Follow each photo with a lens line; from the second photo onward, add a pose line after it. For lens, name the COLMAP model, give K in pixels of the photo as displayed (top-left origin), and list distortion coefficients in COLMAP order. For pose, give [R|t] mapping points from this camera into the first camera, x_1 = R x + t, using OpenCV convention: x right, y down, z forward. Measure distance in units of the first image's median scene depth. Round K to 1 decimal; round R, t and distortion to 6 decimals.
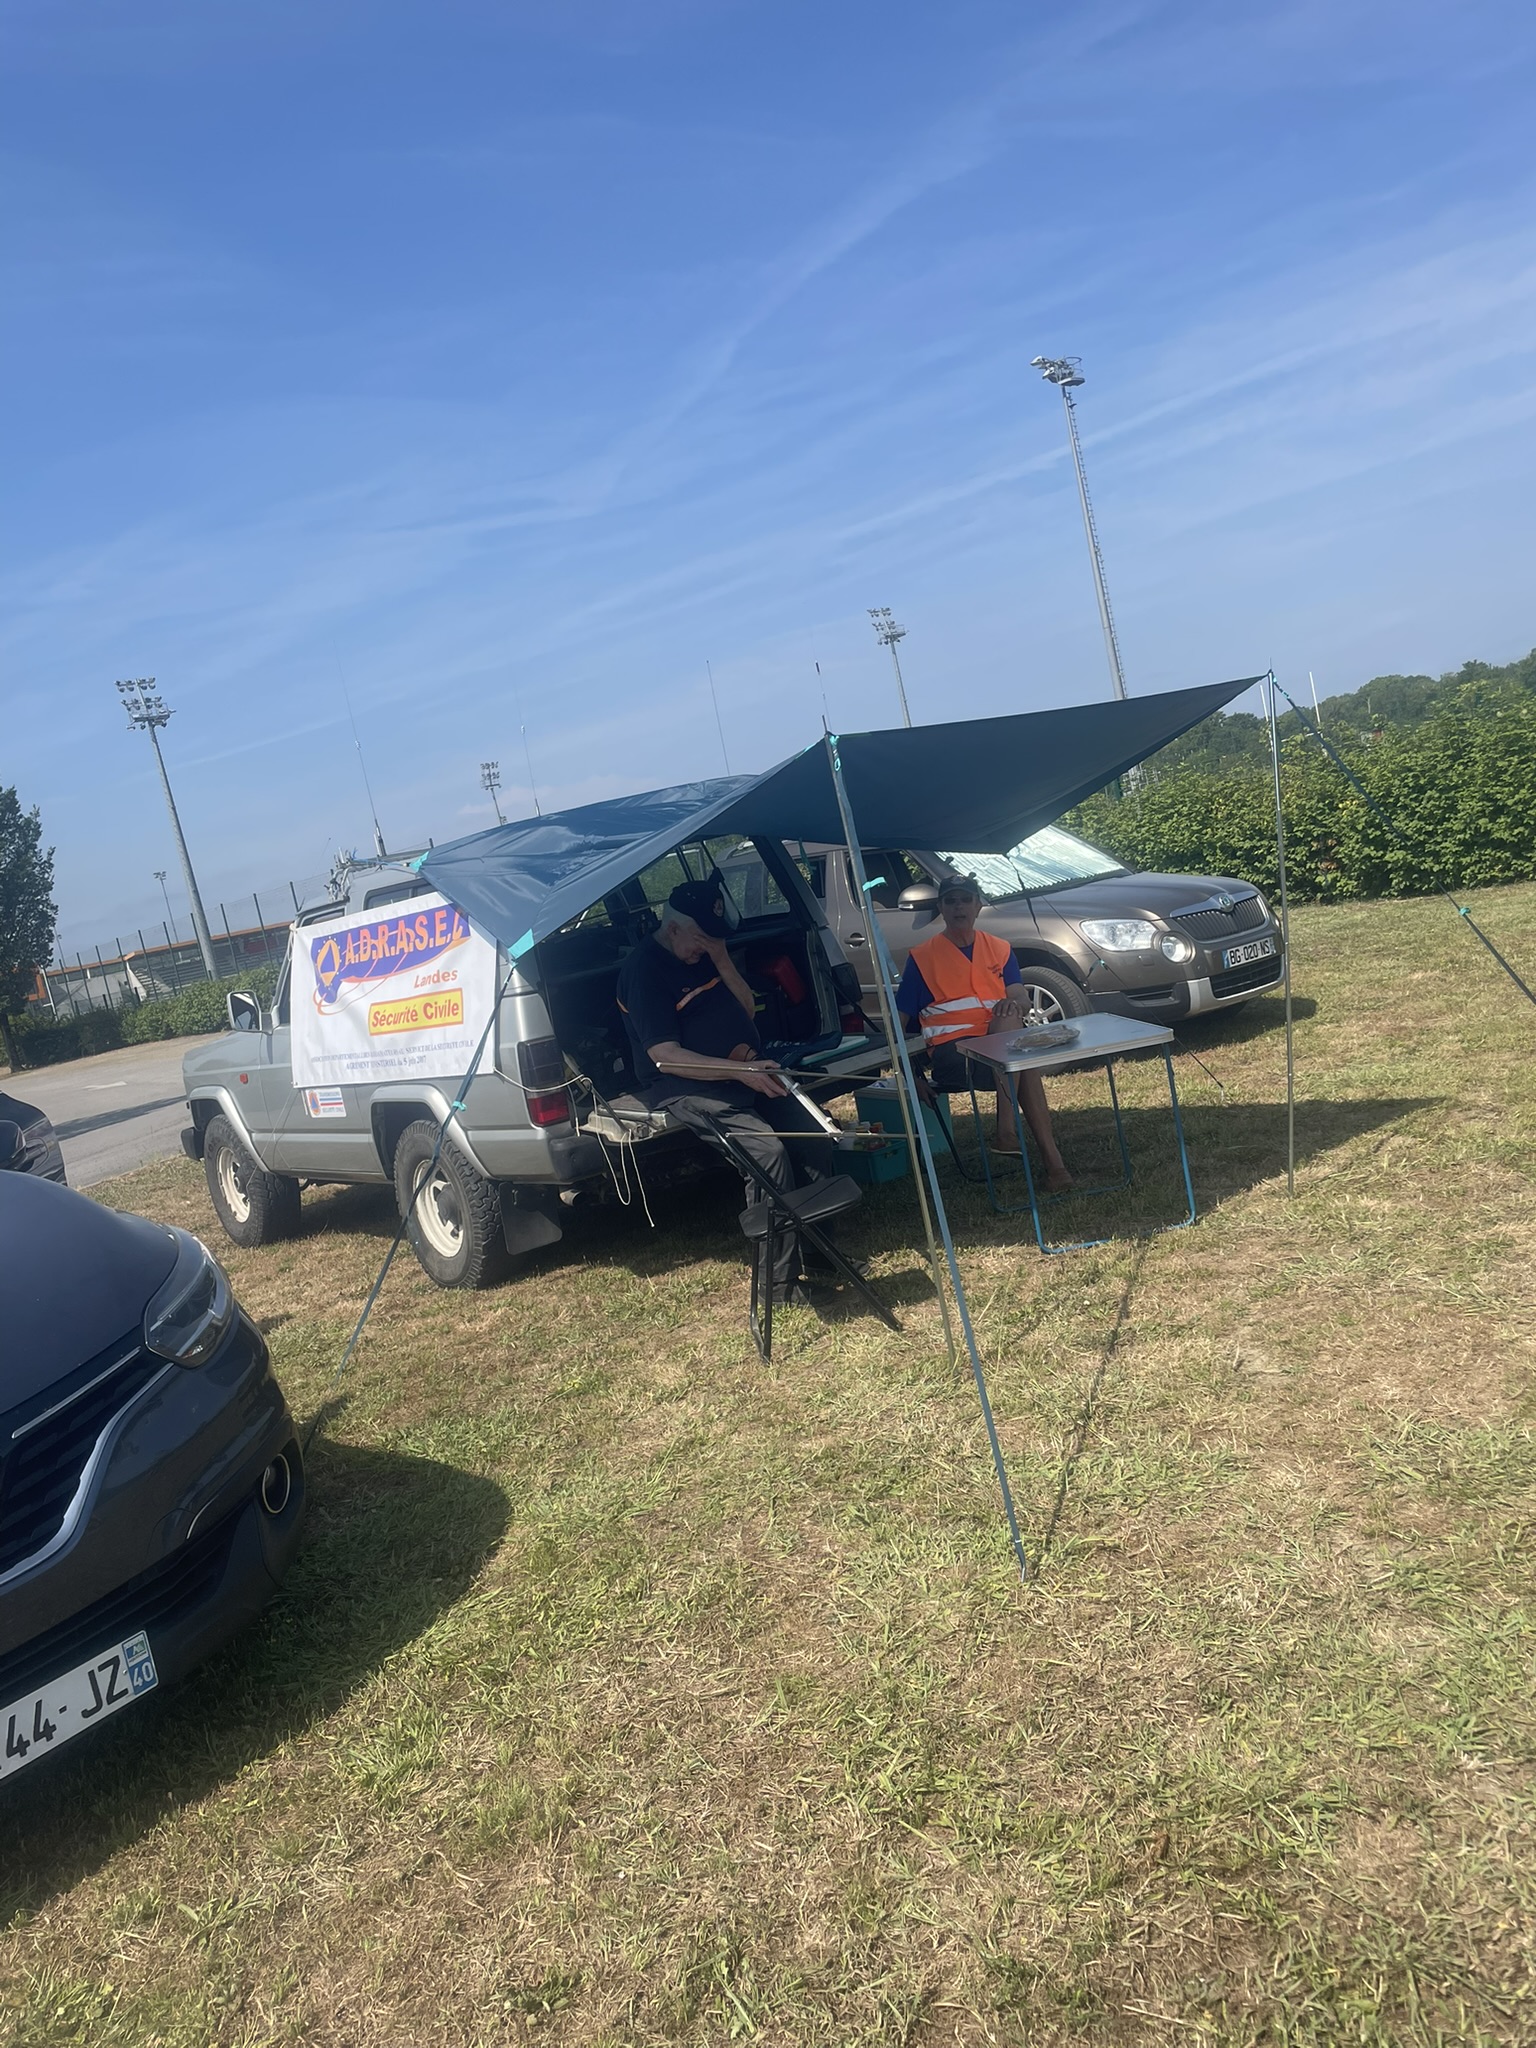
lens RADIAL K [[1607.2, 0, 768.0], [0, 1607.2, 1024.0], [0, 0, 1]] dist [0.107365, -0.176347]
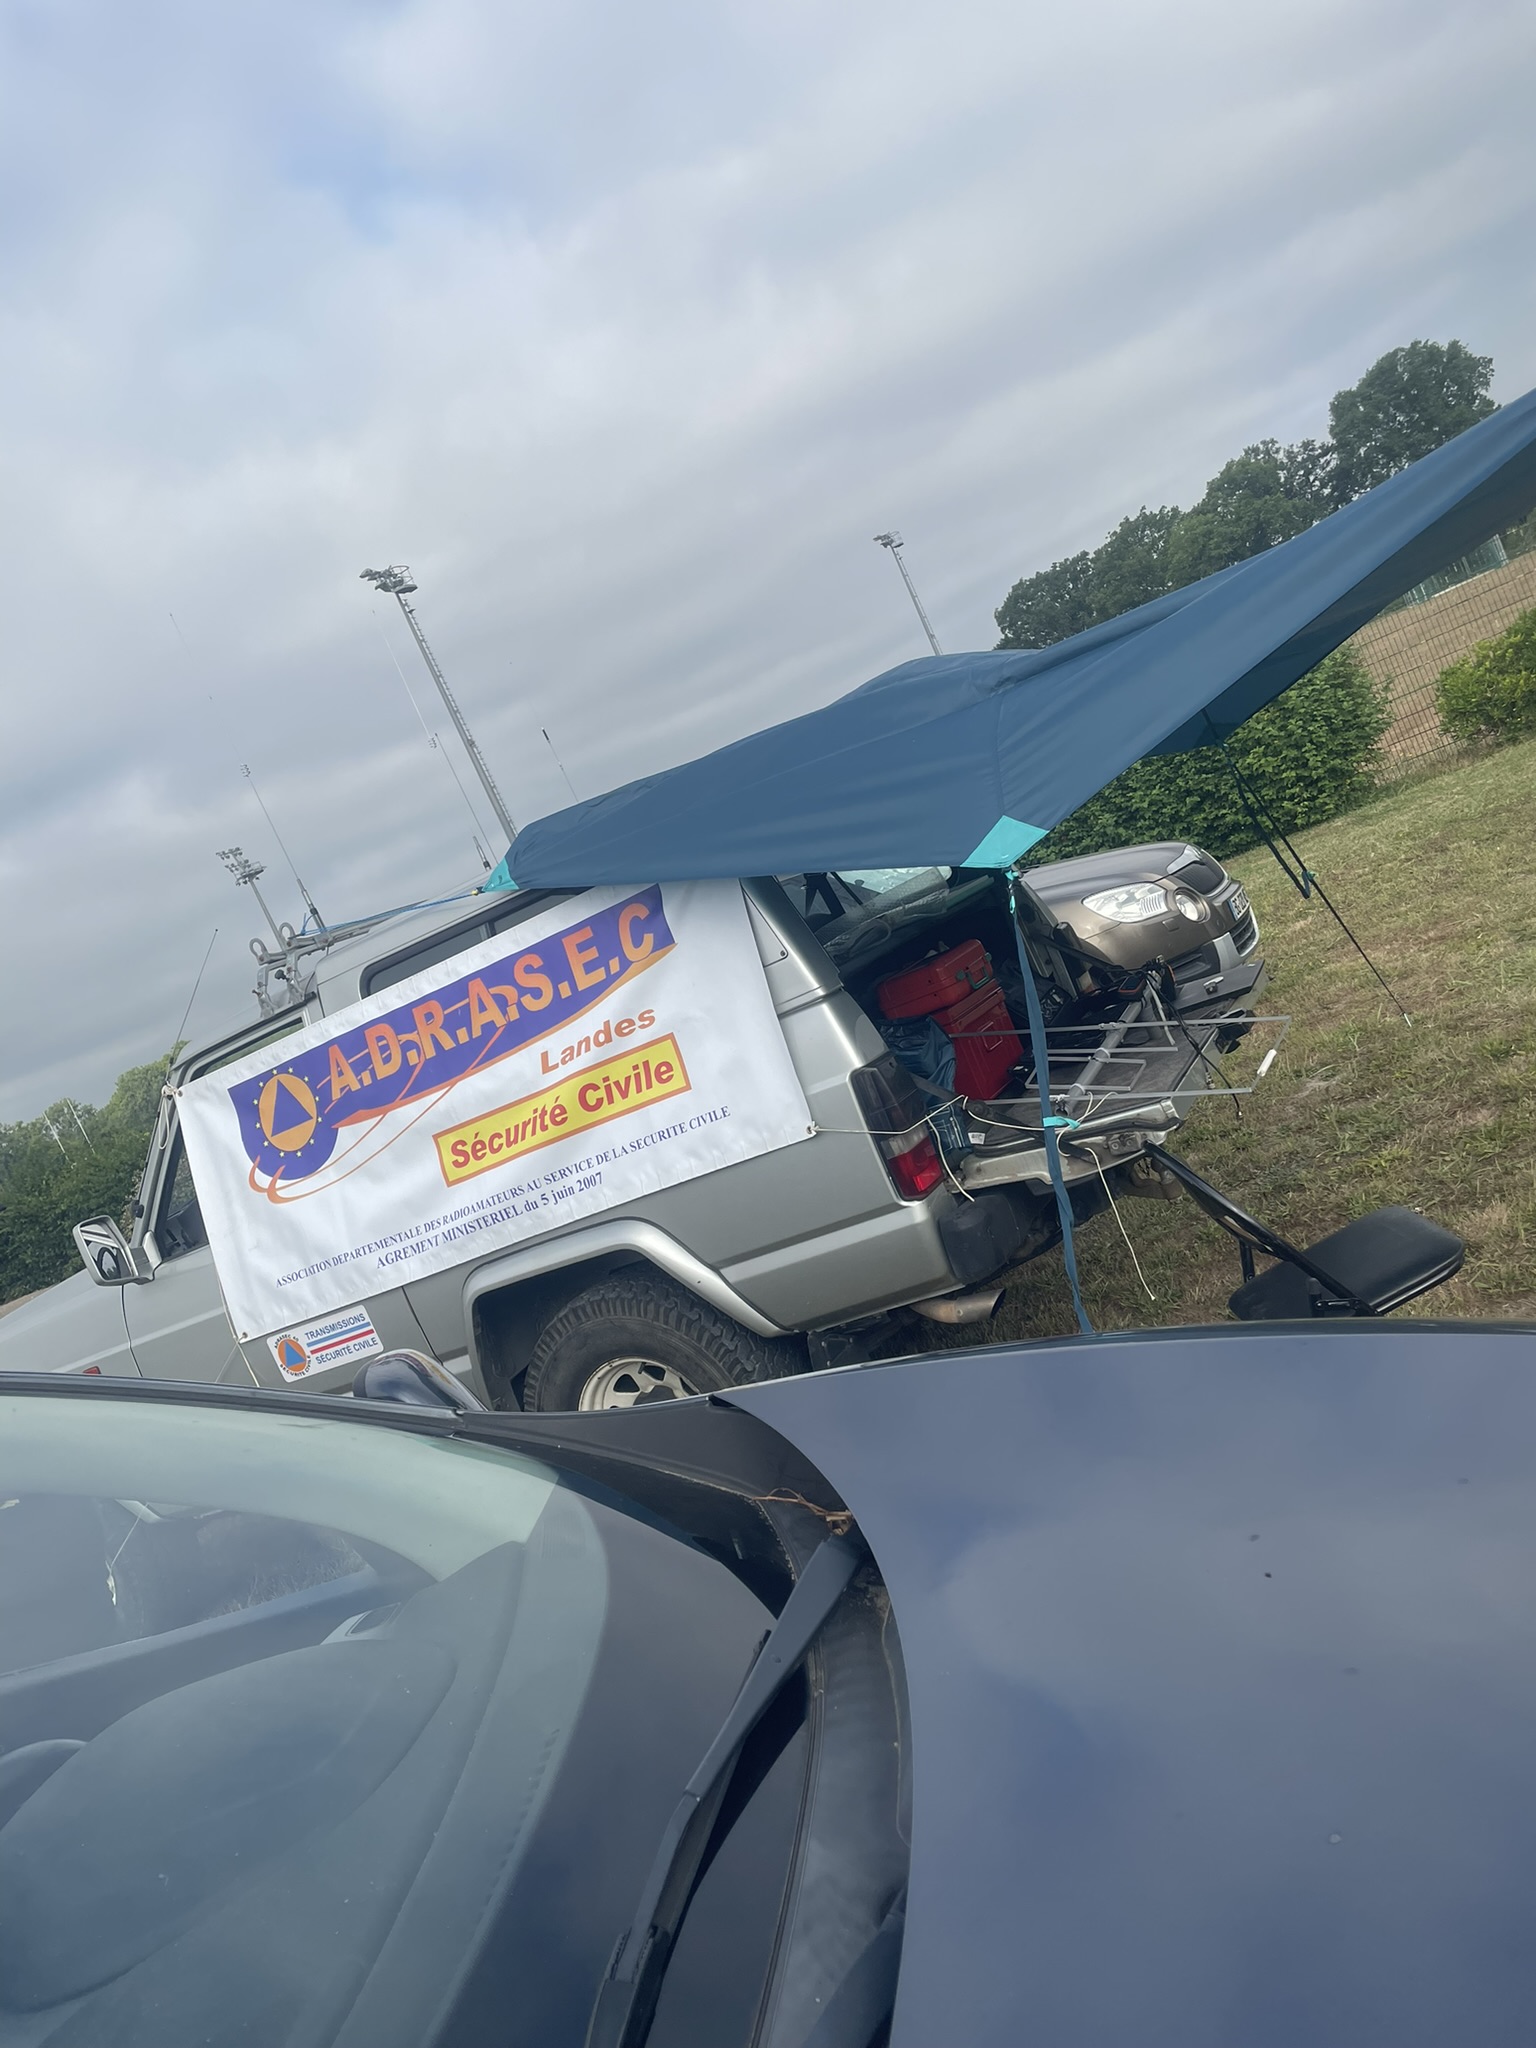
lens RADIAL K [[1637.7, 0, 767.0], [0, 1637.7, 942.4], [0, 0, 1]] dist [0.001719, -0.185457]
pose [[0.892255, -0.193729, 0.407860, -0.363568], [0.268911, 0.953611, -0.135328, 0.034425], [-0.362723, 0.230425, 0.902960, 0.383392]]
